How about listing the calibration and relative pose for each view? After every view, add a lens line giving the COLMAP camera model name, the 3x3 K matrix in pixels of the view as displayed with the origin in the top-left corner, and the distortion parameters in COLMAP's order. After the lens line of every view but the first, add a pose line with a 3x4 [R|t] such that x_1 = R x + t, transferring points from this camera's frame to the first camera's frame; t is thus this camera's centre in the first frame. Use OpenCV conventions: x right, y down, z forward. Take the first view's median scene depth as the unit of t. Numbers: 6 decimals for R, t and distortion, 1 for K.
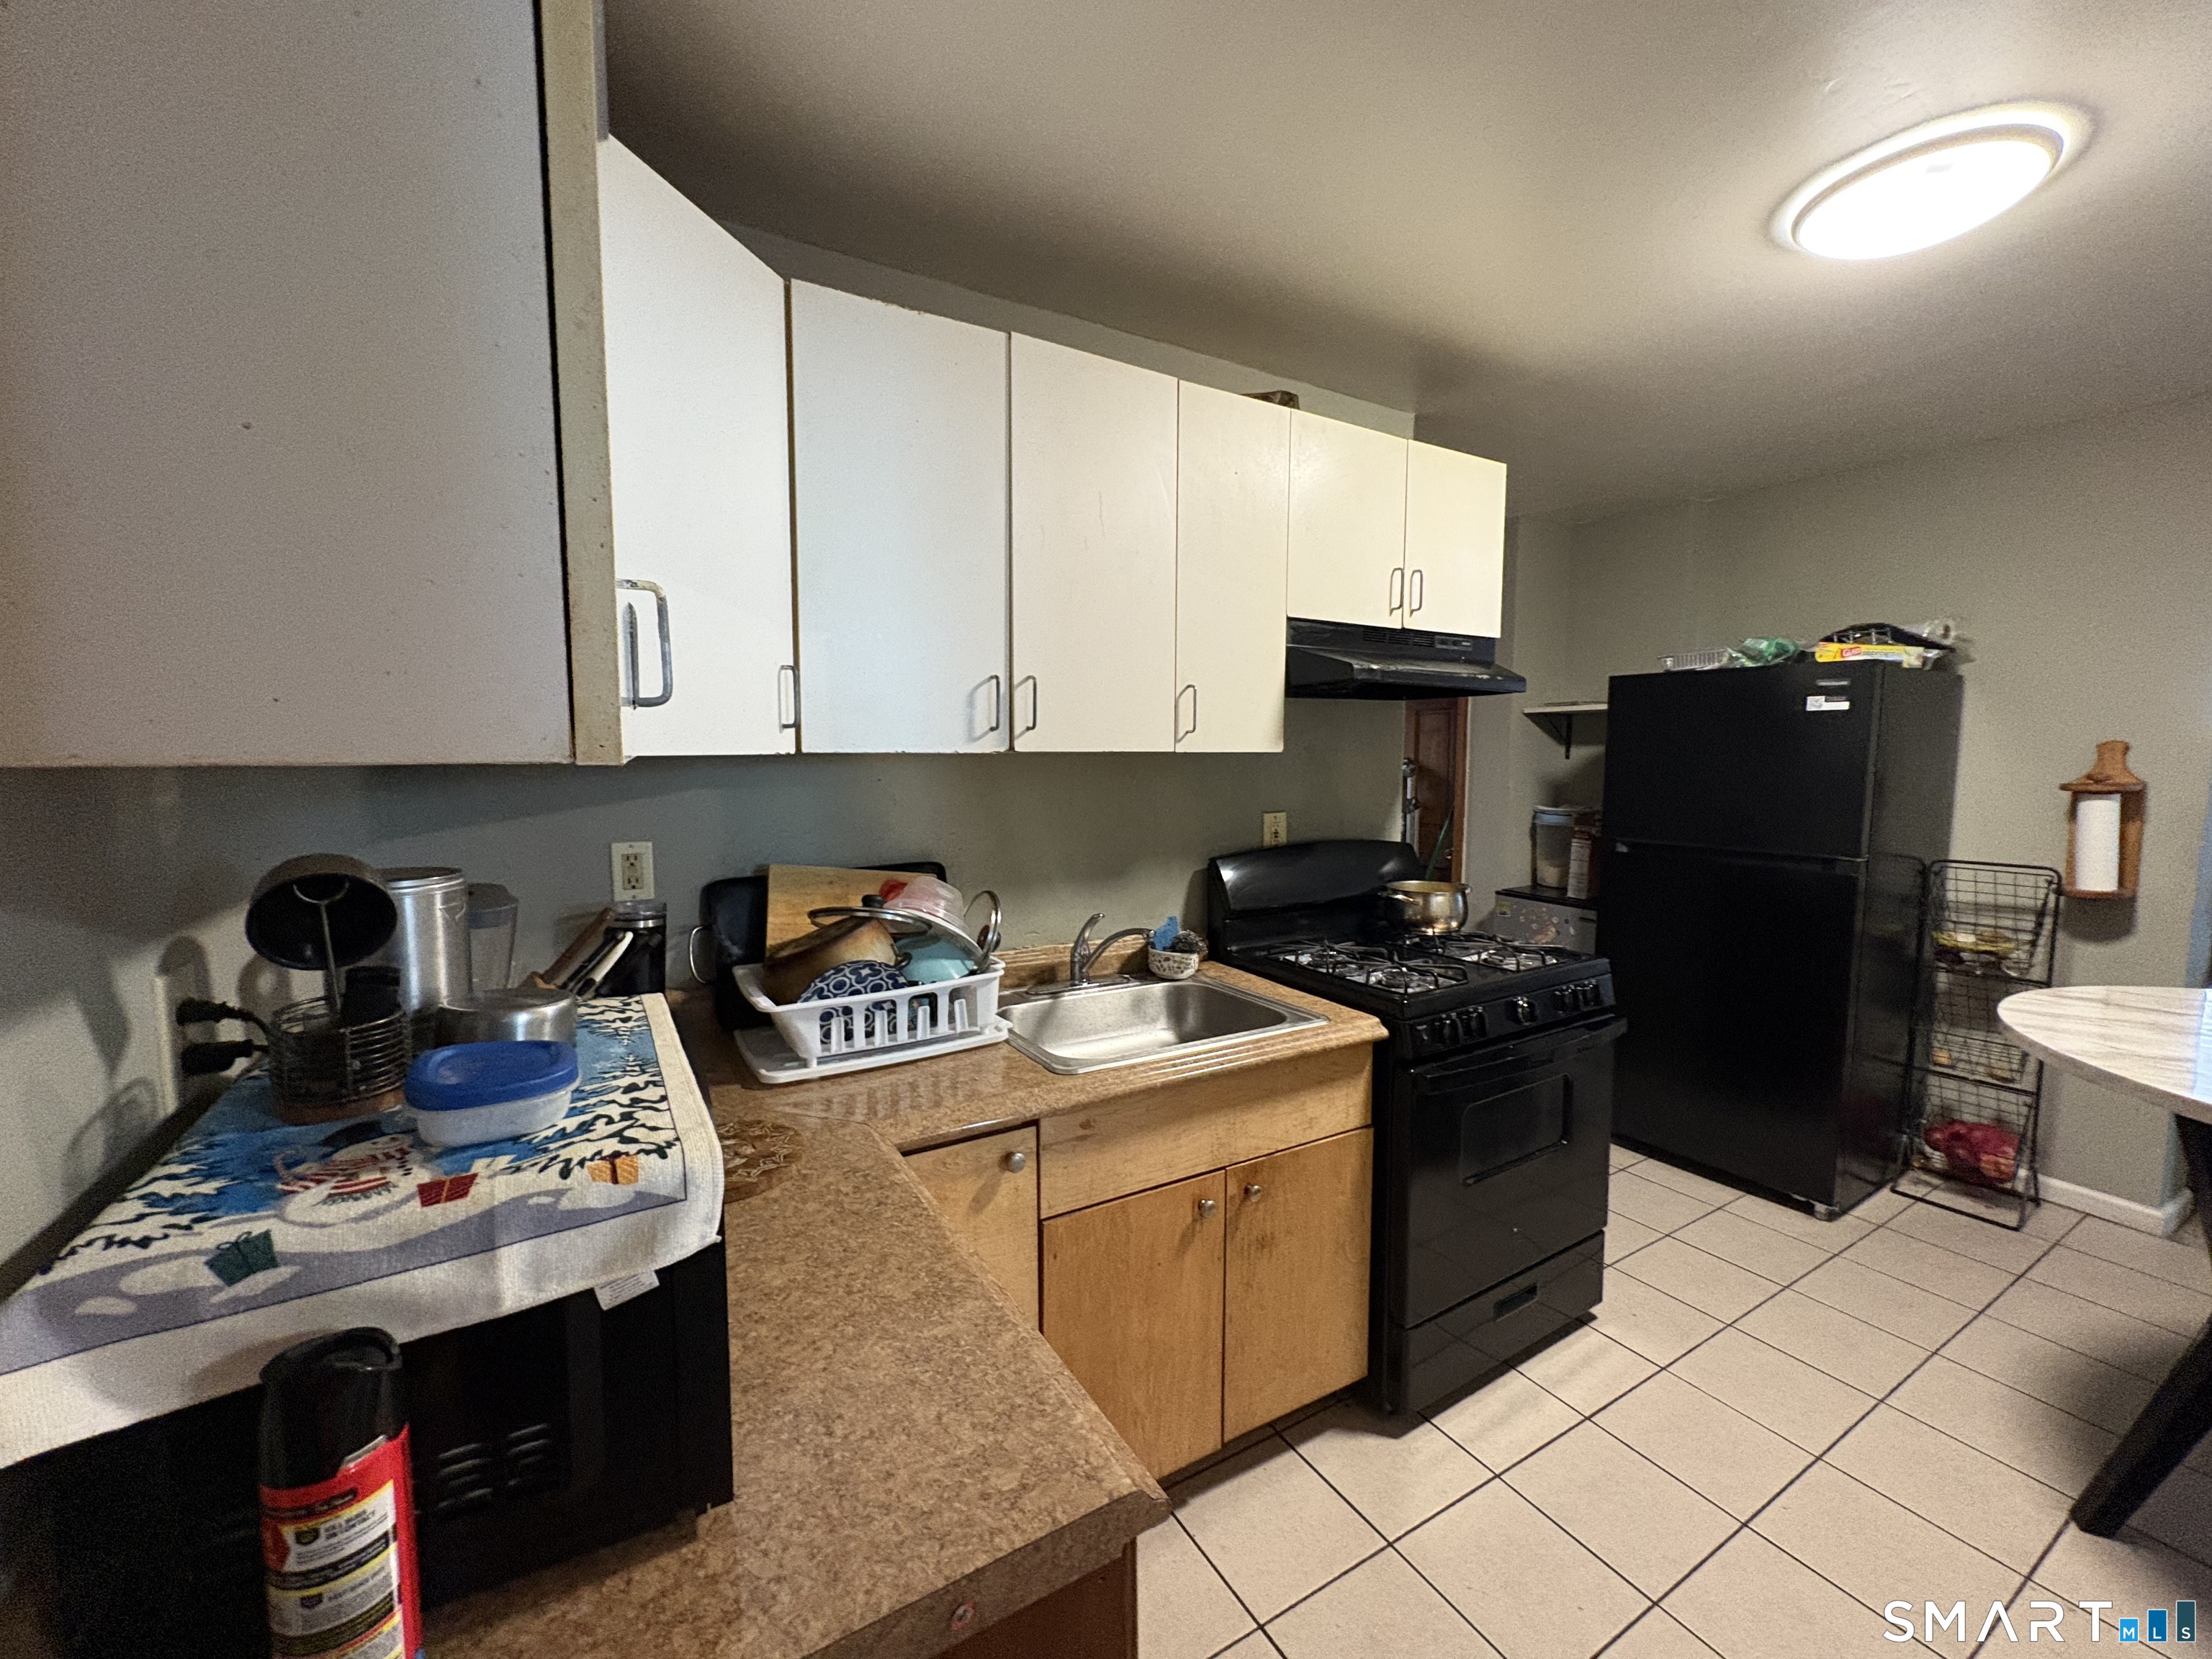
lens RADIAL K [[881.1, 0, 1098.5], [0, 881.1, 831.0], [0, 0, 1]] dist [-0.002311, -0.000746]
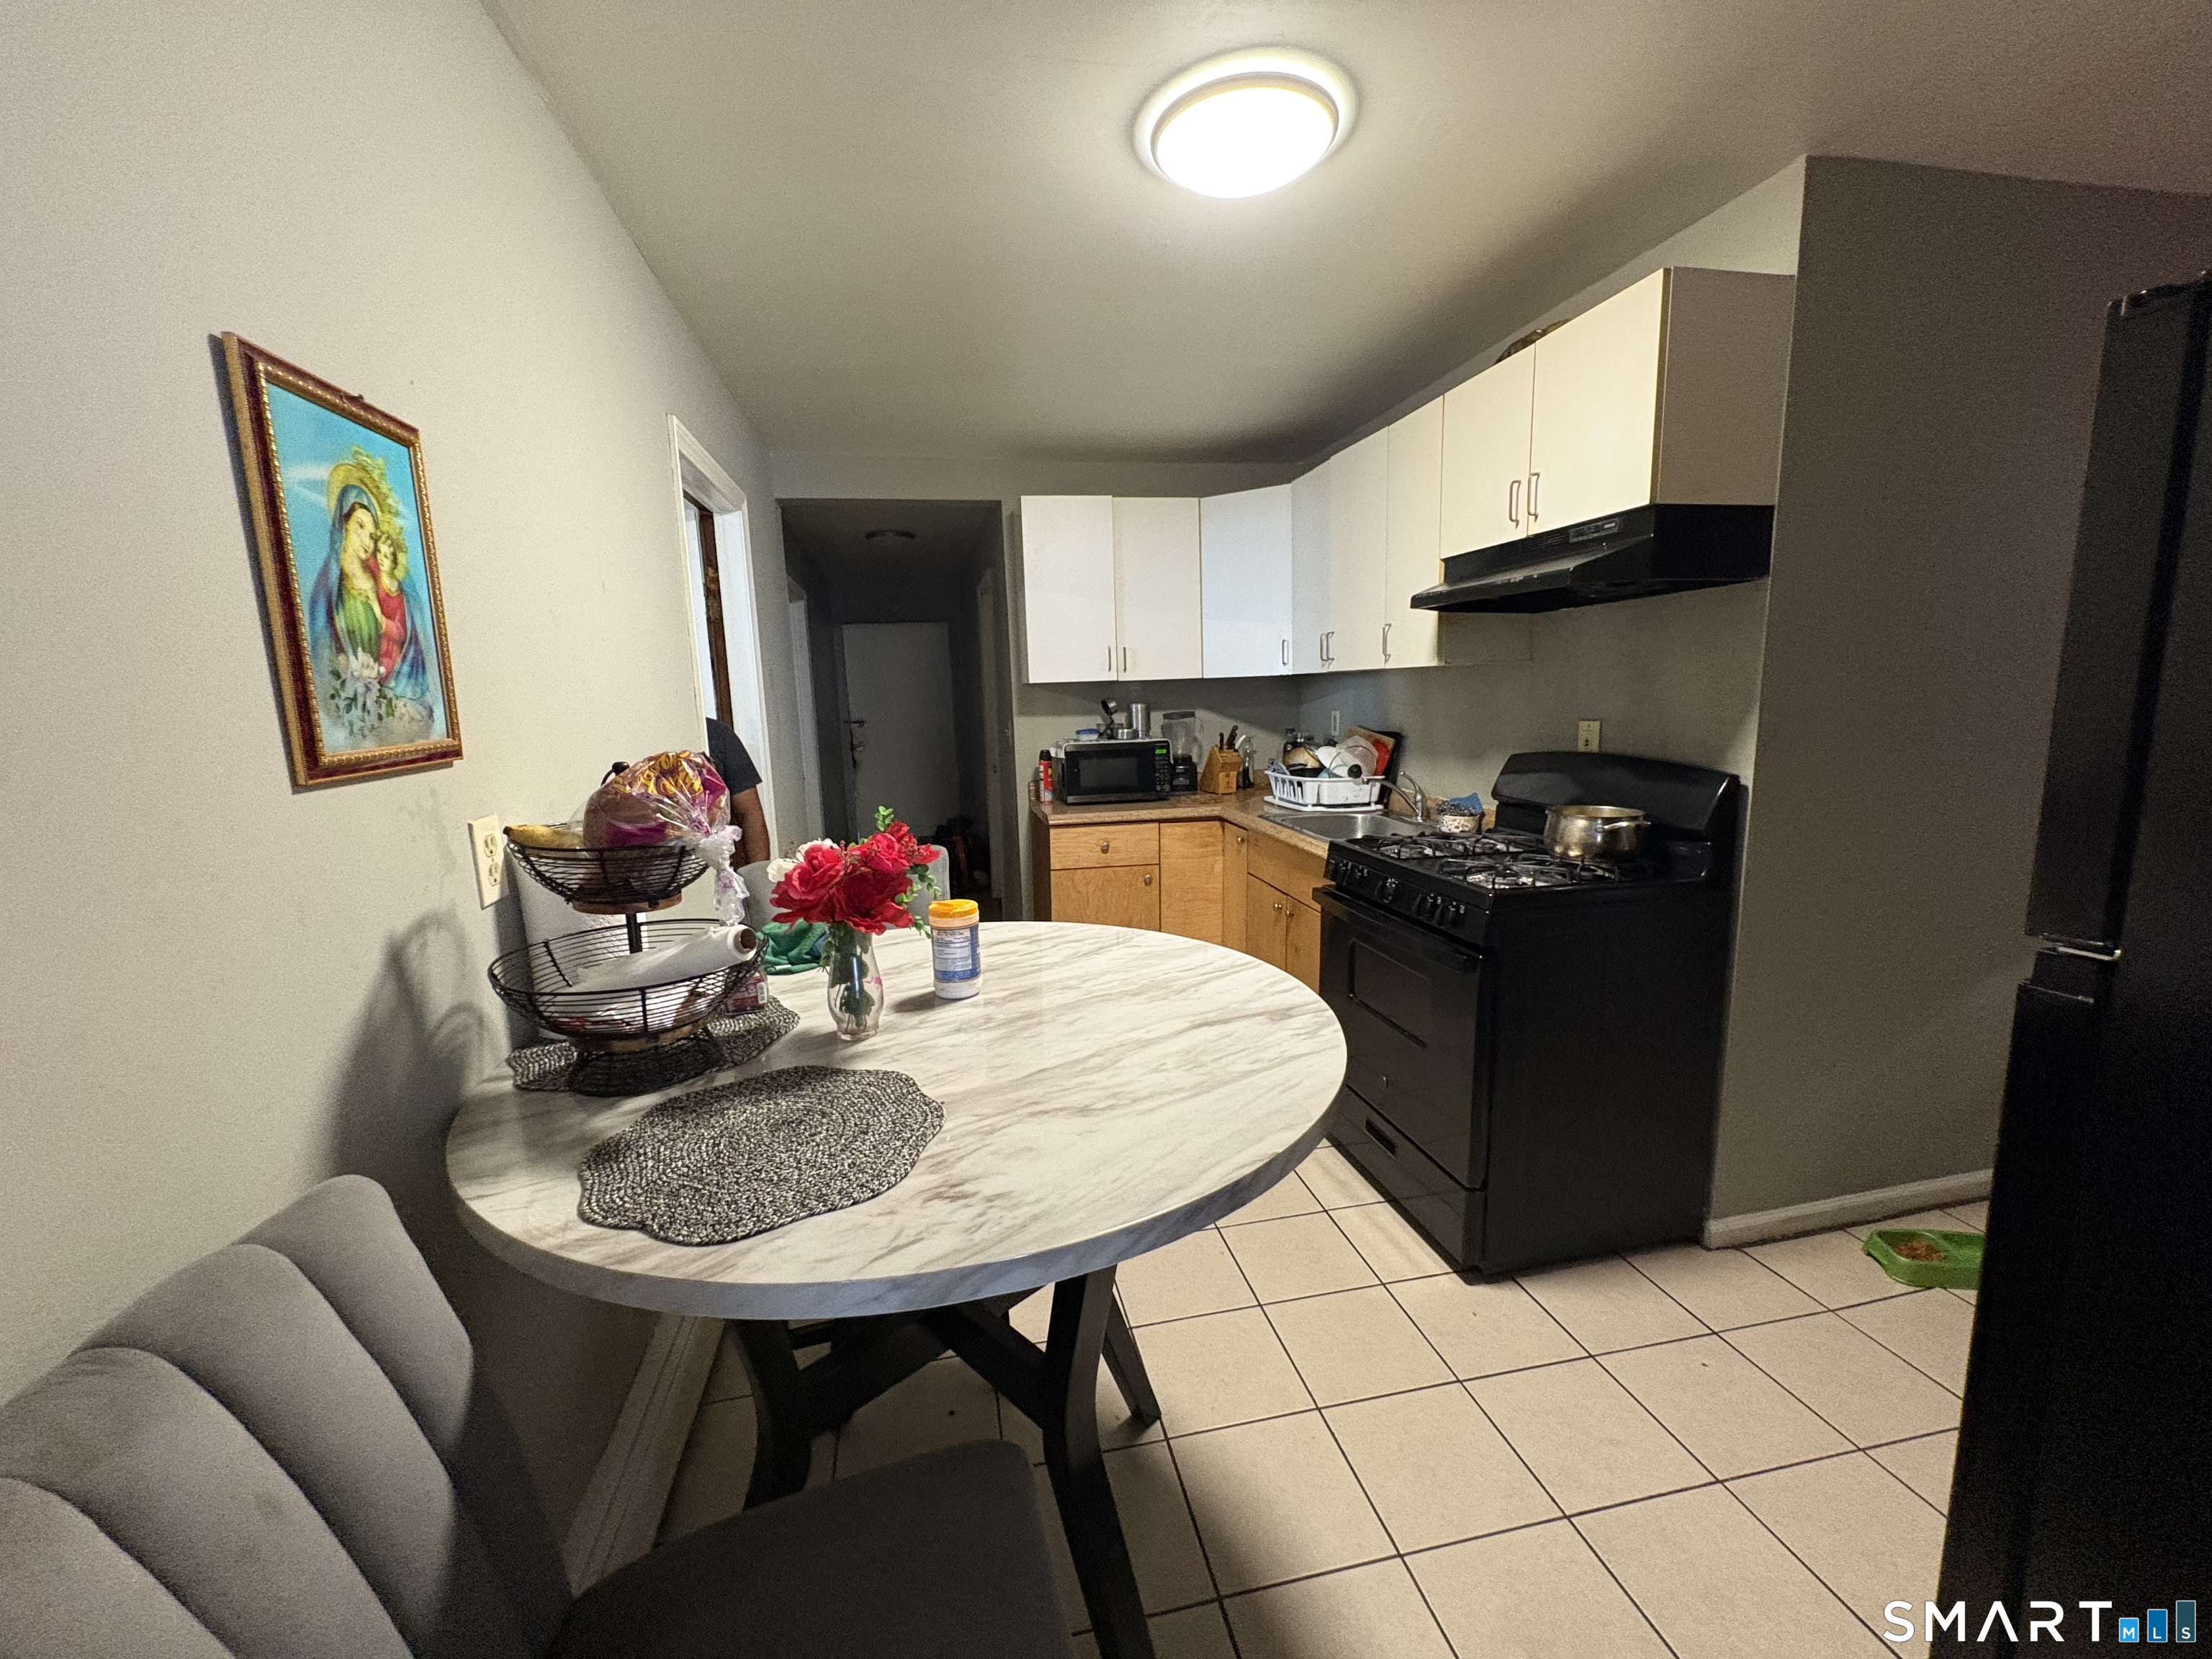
lens RADIAL K [[881.1, 0, 1105.4], [0, 881.1, 823.8], [0, 0, 1]] dist [-0.002311, -0.000746]
pose [[-0.320384, 0.159585, -0.933749, 1.569888], [-0.043974, 0.982139, 0.182944, -0.076148], [0.946266, 0.099673, -0.307644, 0.937616]]
